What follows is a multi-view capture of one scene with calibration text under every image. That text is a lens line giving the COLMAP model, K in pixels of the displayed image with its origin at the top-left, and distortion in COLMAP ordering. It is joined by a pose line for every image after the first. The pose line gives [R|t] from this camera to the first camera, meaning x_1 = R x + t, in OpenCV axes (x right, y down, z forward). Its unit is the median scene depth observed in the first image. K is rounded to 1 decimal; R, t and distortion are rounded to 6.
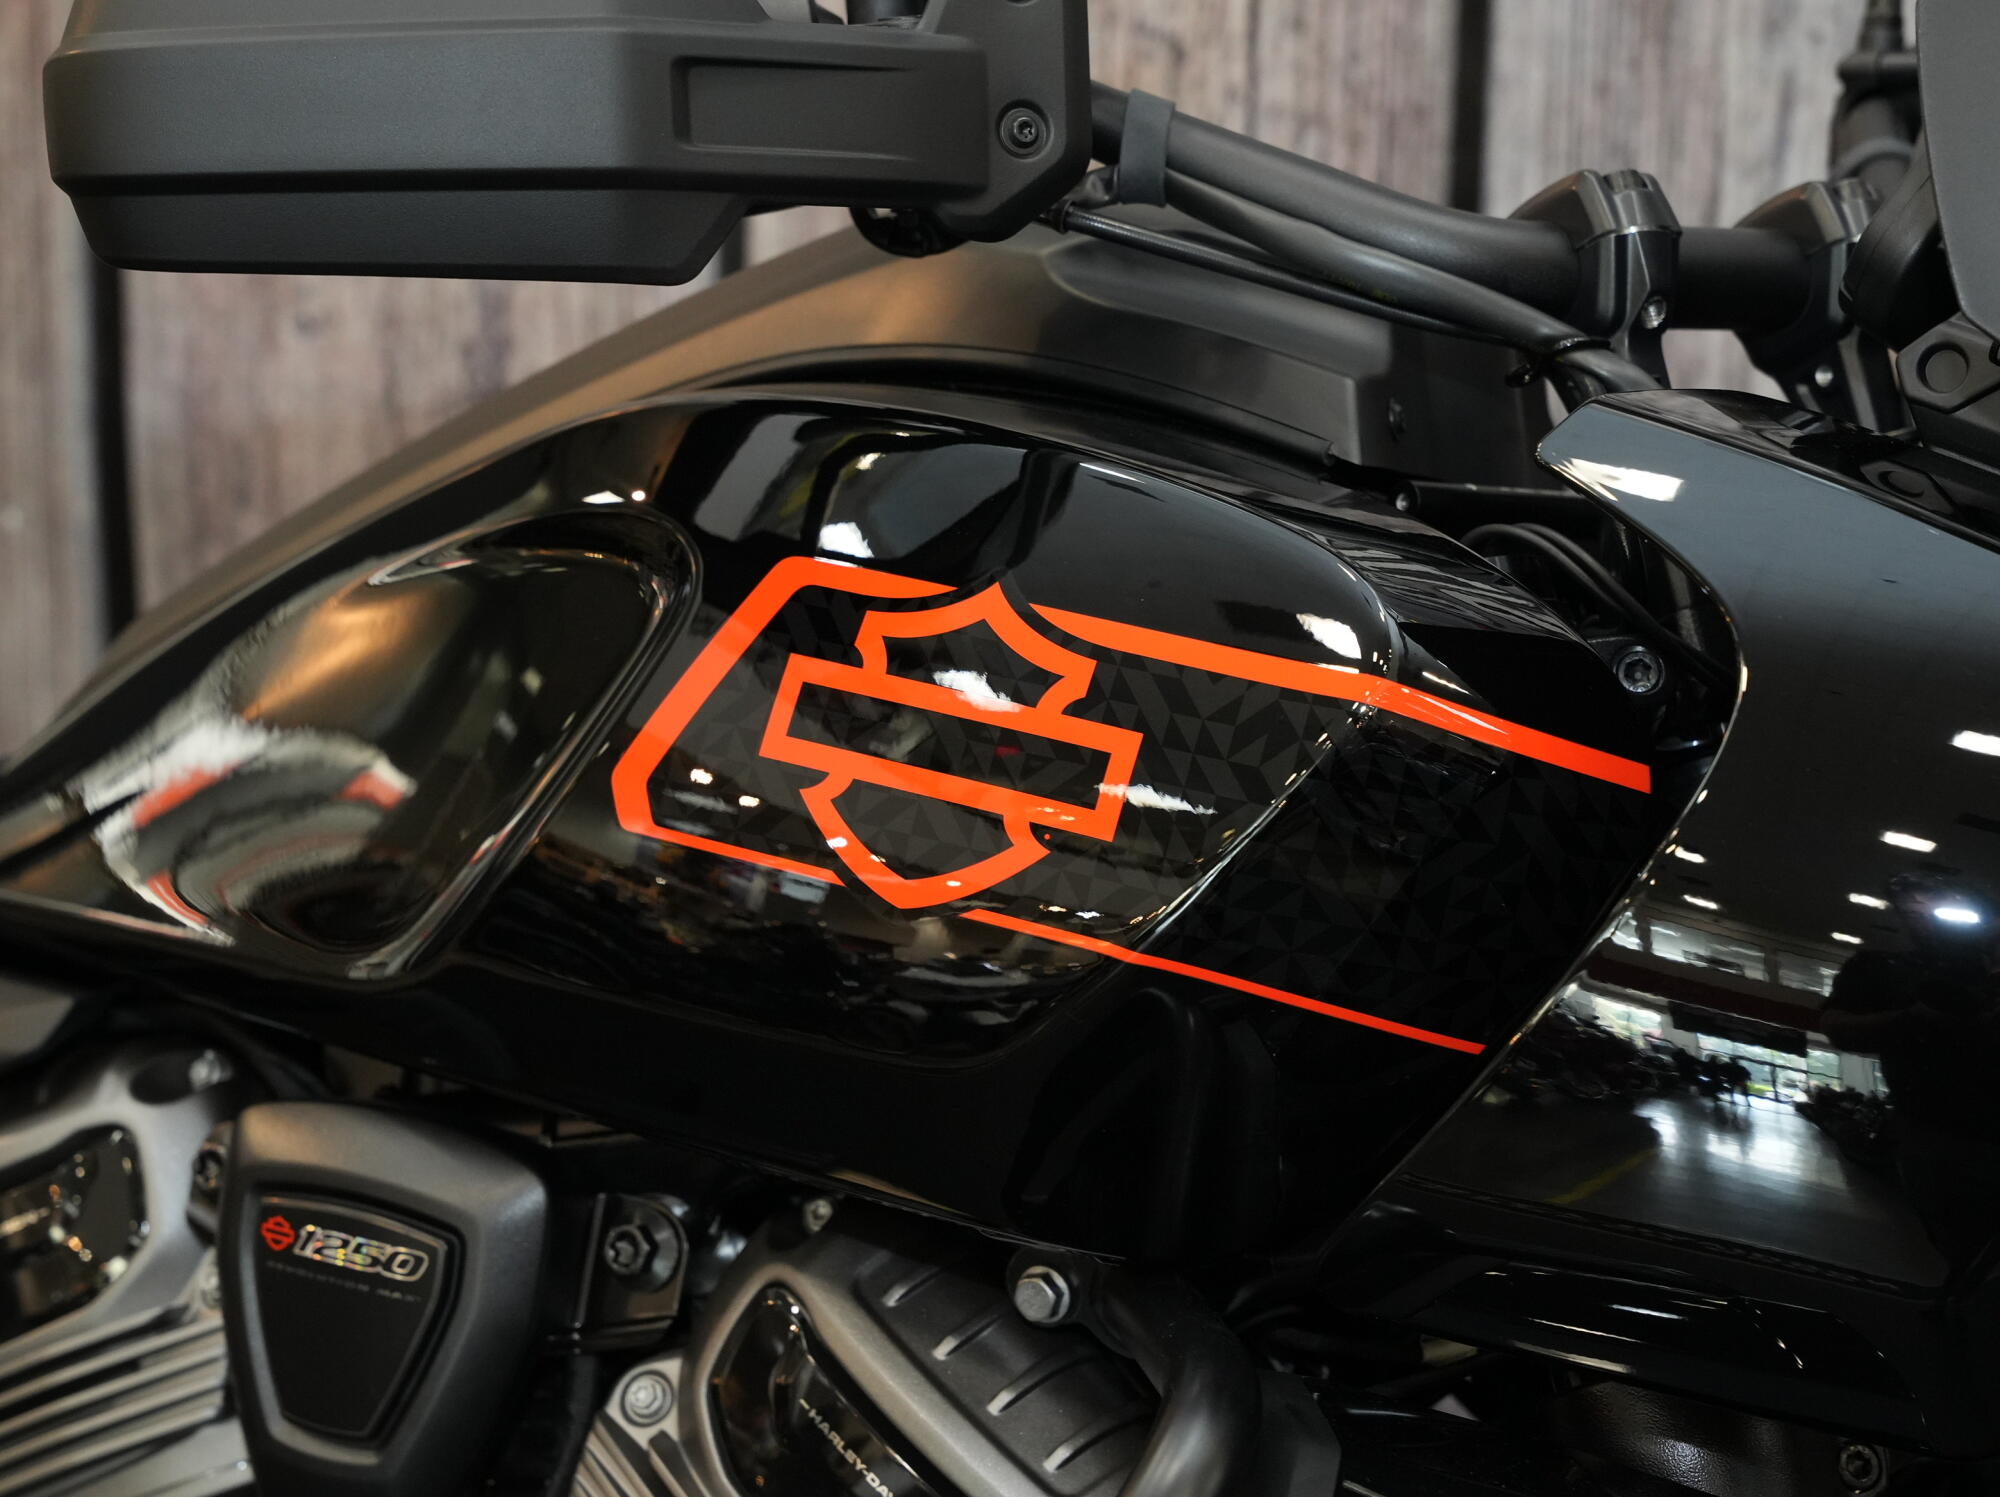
lens RADIAL K [[4358.5, 0, 1000.2], [0, 4358.5, 750.2], [0, 0, 1]] dist [0.023301, 0.000000]
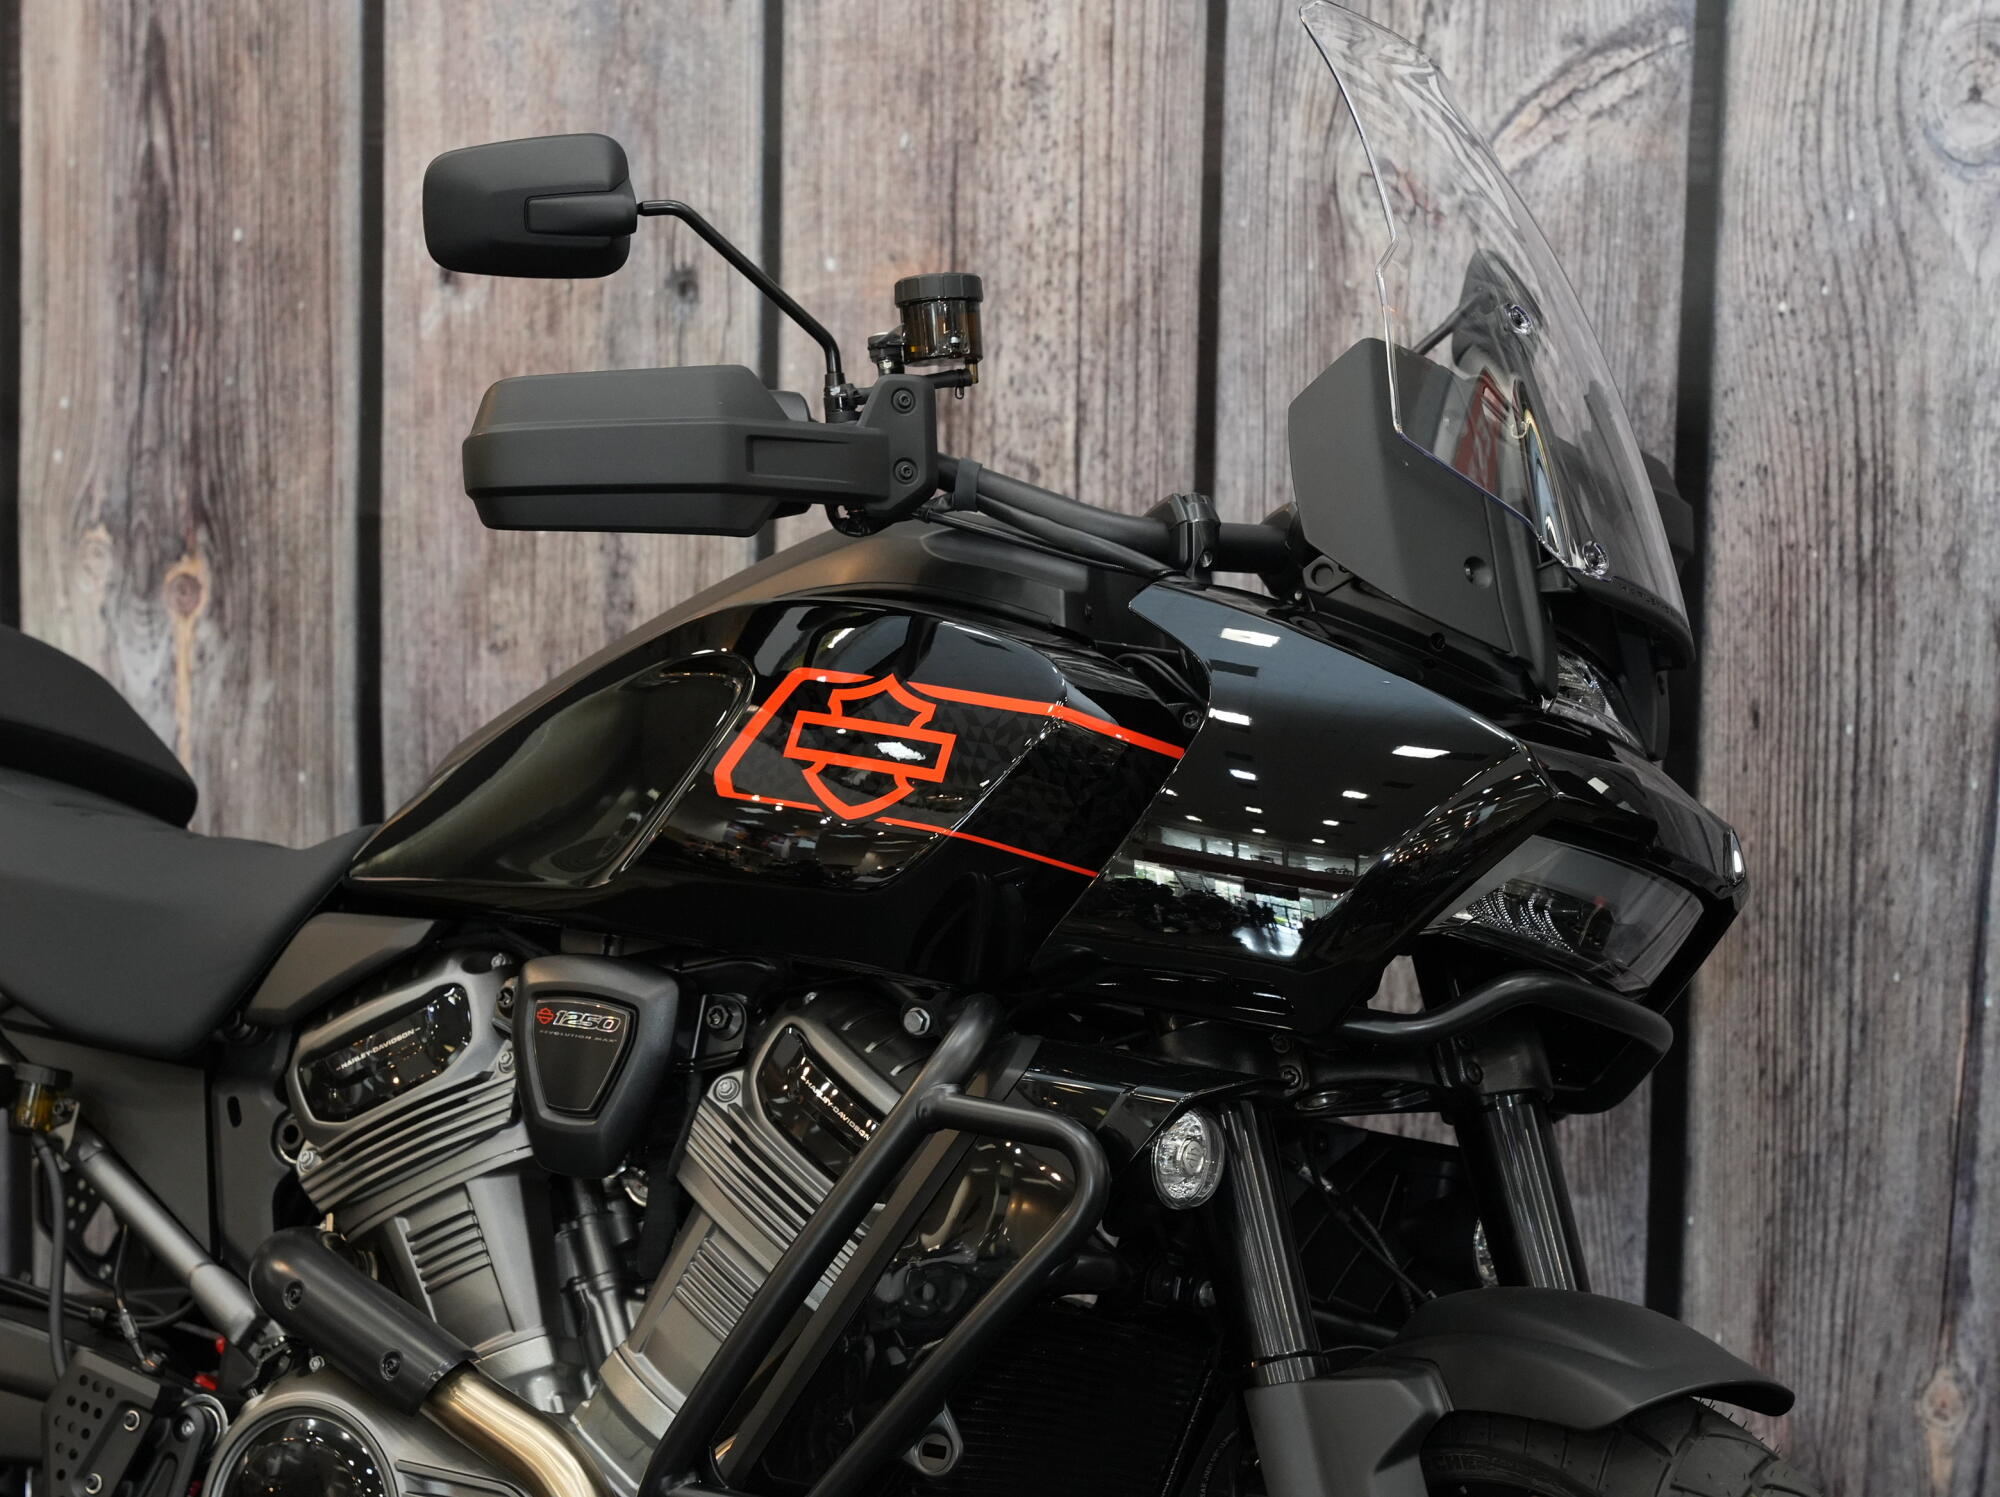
lens RADIAL K [[4328.9, 0, 999.8], [0, 4328.9, 764.5], [0, 0, 1]] dist [0.036742, 0.000000]
pose [[0.999993, -0.002161, -0.003094, 0.054246], [0.001799, 0.993632, -0.112660, 0.228185], [0.003318, 0.112653, 0.993629, -1.045657]]
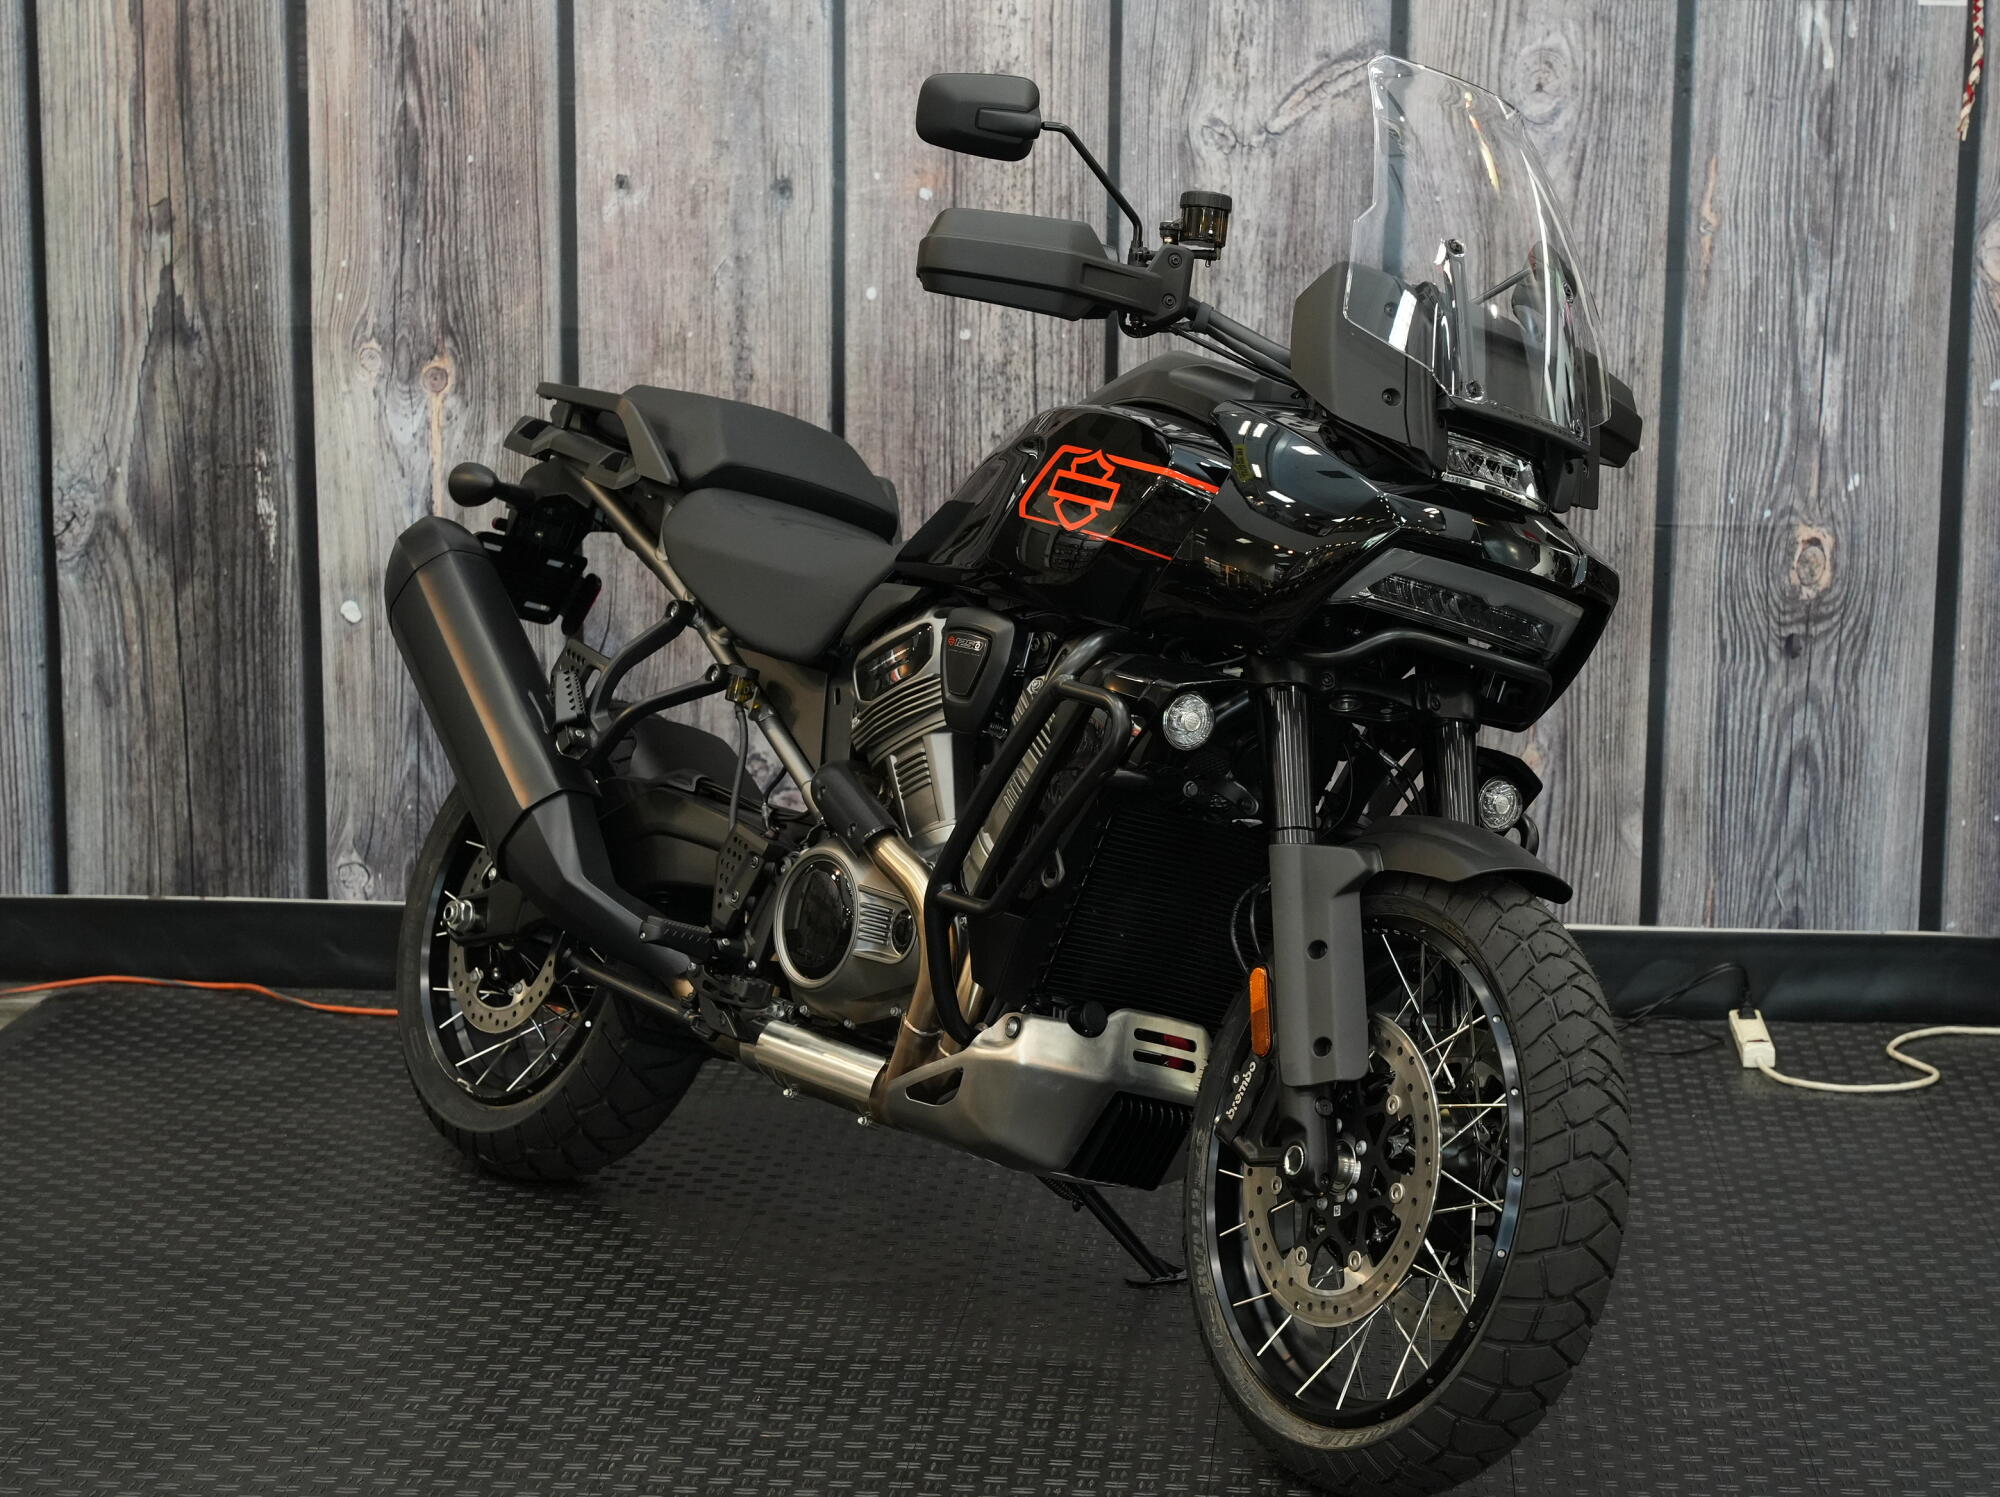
lens RADIAL K [[3764.6, 0, 1051.9], [0, 3764.6, 716.8], [0, 0, 1]] dist [0.024608, 0.000000]
pose [[0.931499, -0.064860, 0.357914, -1.439752], [0.088469, 0.994825, -0.049971, 0.428988], [-0.352821, 0.078212, 0.932416, -2.288236]]
